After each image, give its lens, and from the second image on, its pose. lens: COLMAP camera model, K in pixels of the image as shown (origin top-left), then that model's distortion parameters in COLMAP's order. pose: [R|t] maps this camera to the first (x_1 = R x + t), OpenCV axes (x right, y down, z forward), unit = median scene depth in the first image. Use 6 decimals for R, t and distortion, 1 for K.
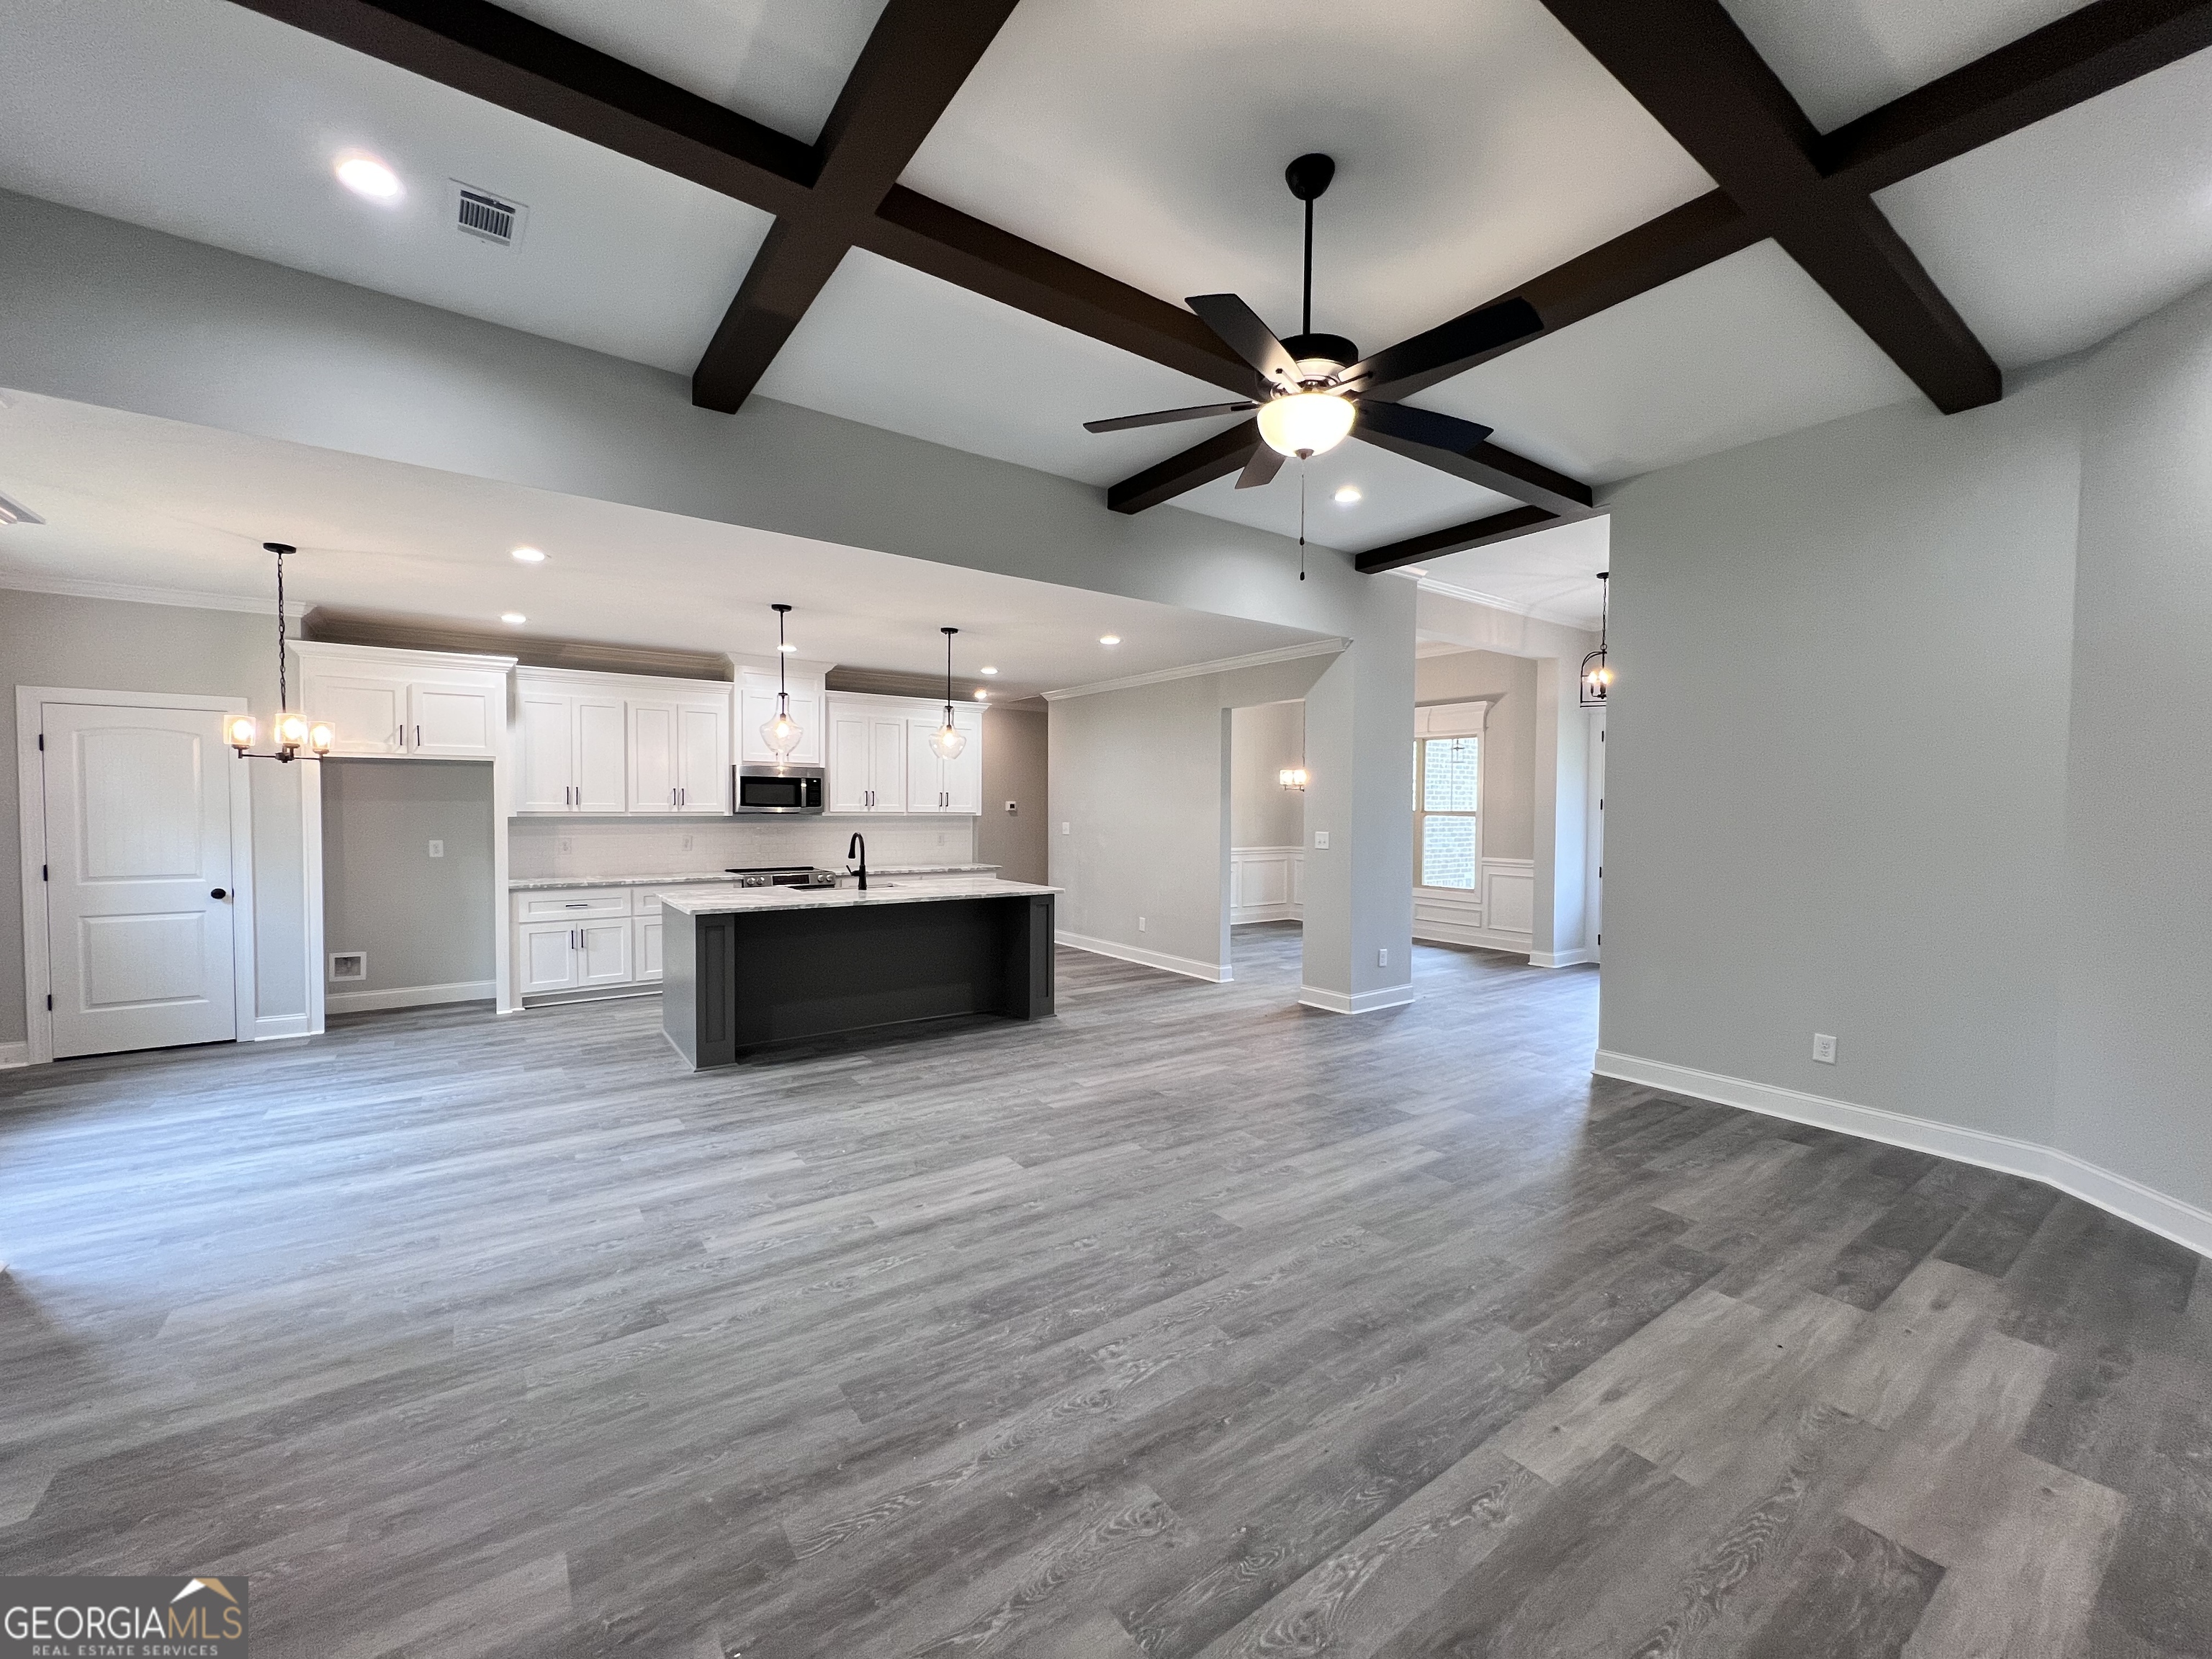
lens RADIAL K [[884.0, 0, 1097.7], [0, 884.0, 828.8], [0, 0, 1]] dist [-0.003363, 0.000979]
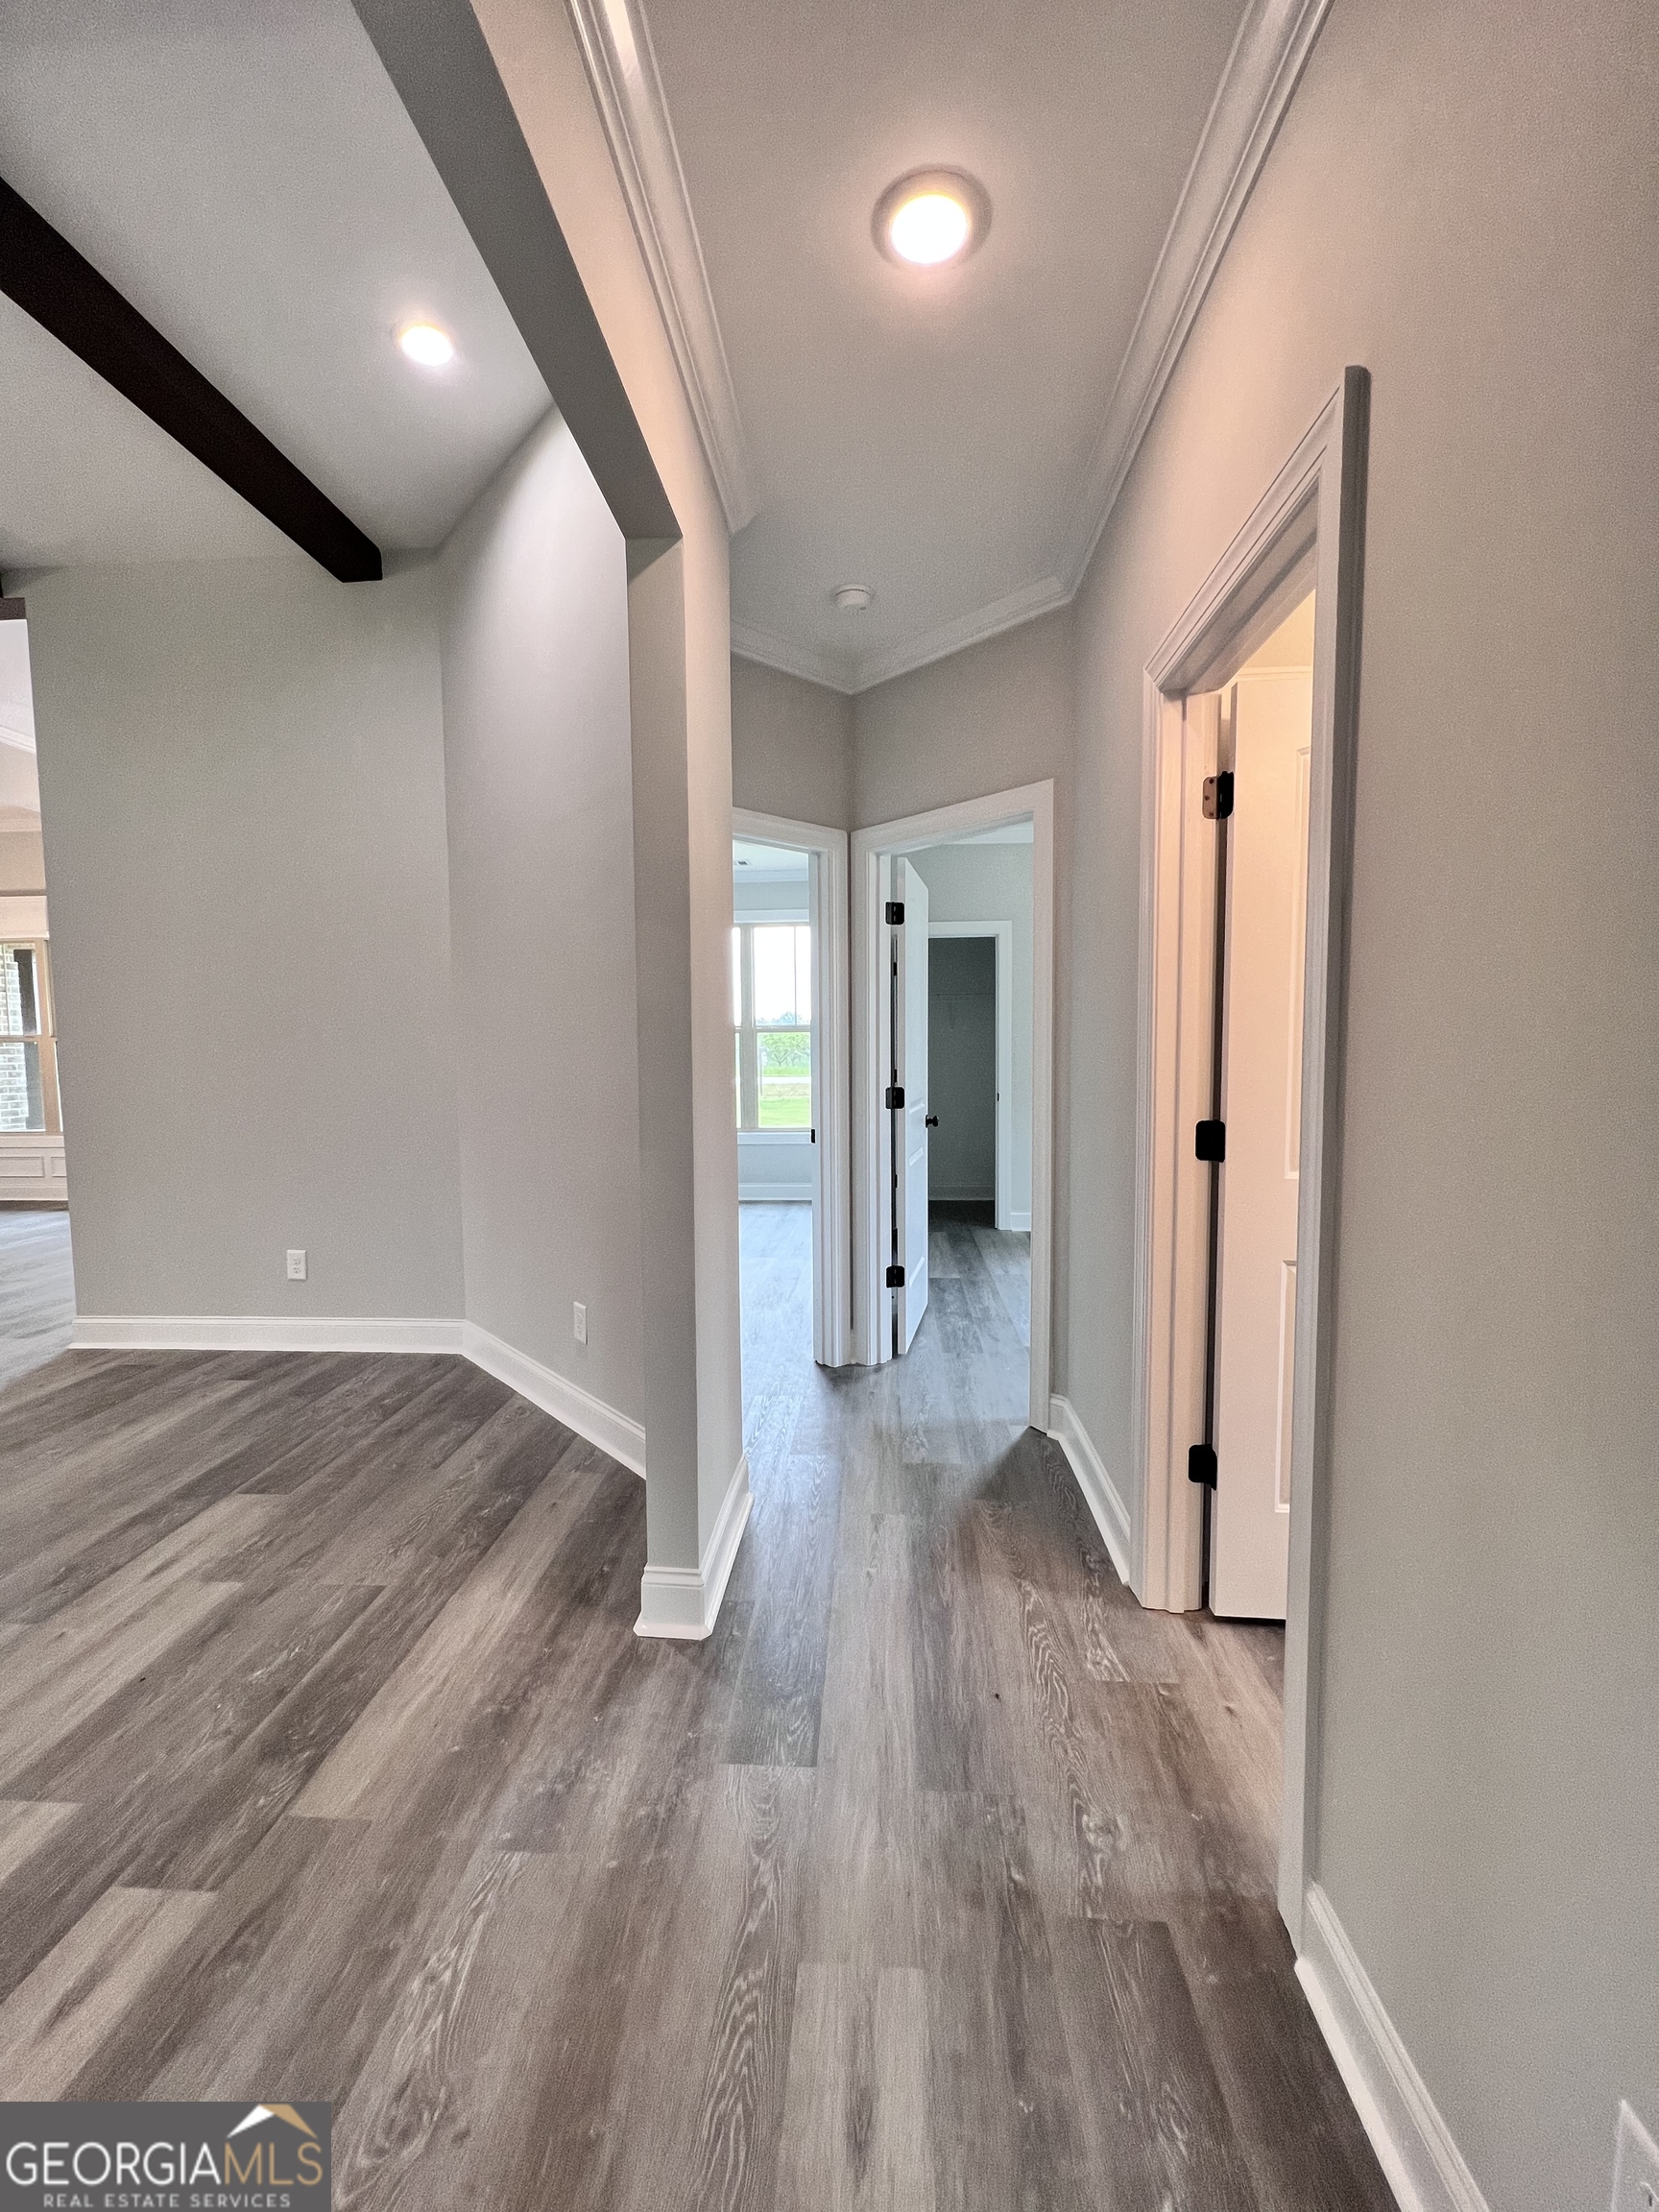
lens RADIAL K [[884.0, 0, 826.2], [0, 884.0, 1108.7], [0, 0, 1]] dist [-0.003363, 0.000979]
pose [[0.629575, -0.070575, 0.773728, 0.514232], [0.032889, 0.997394, 0.064214, 0.049184], [-0.776244, -0.014980, 0.630255, -0.009882]]
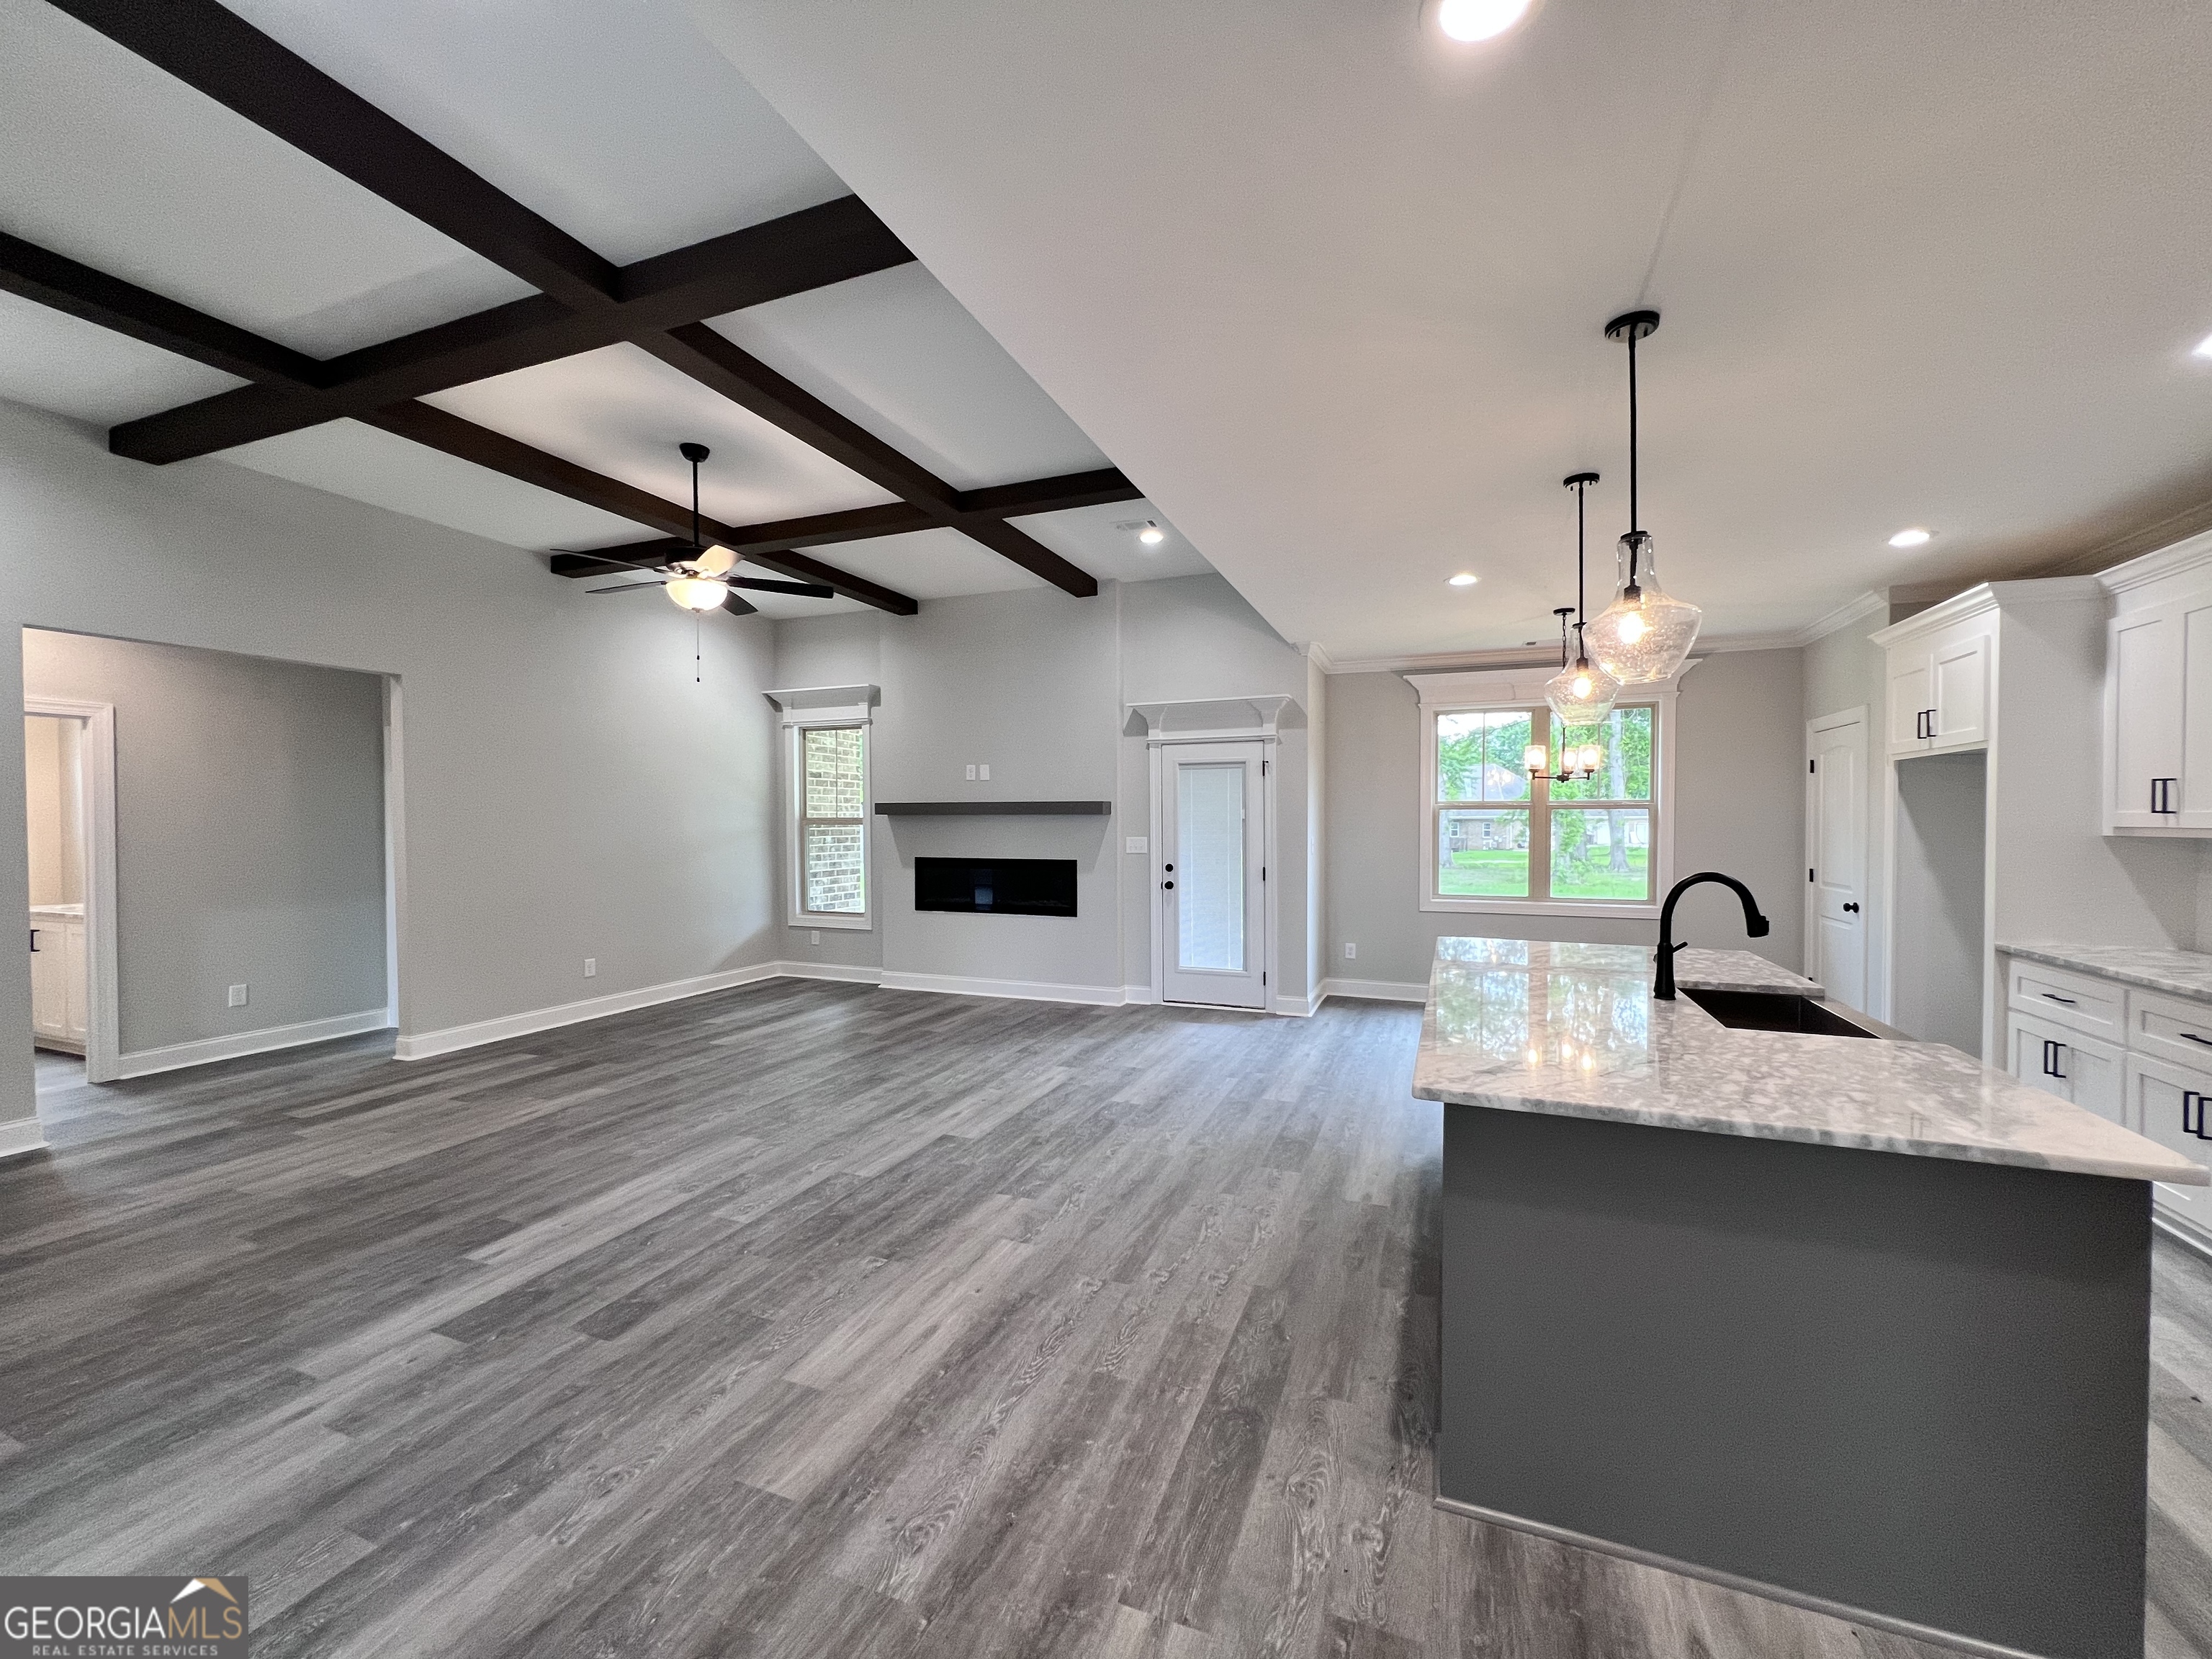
lens RADIAL K [[884.0, 0, 1108.1], [0, 884.0, 833.3], [0, 0, 1]] dist [-0.003363, 0.000979]
pose [[-0.834343, 0.003545, -0.551234, 0.343889], [-0.018401, 0.999243, 0.034278, -0.039802], [0.550938, 0.038742, -0.833646, 1.927836]]
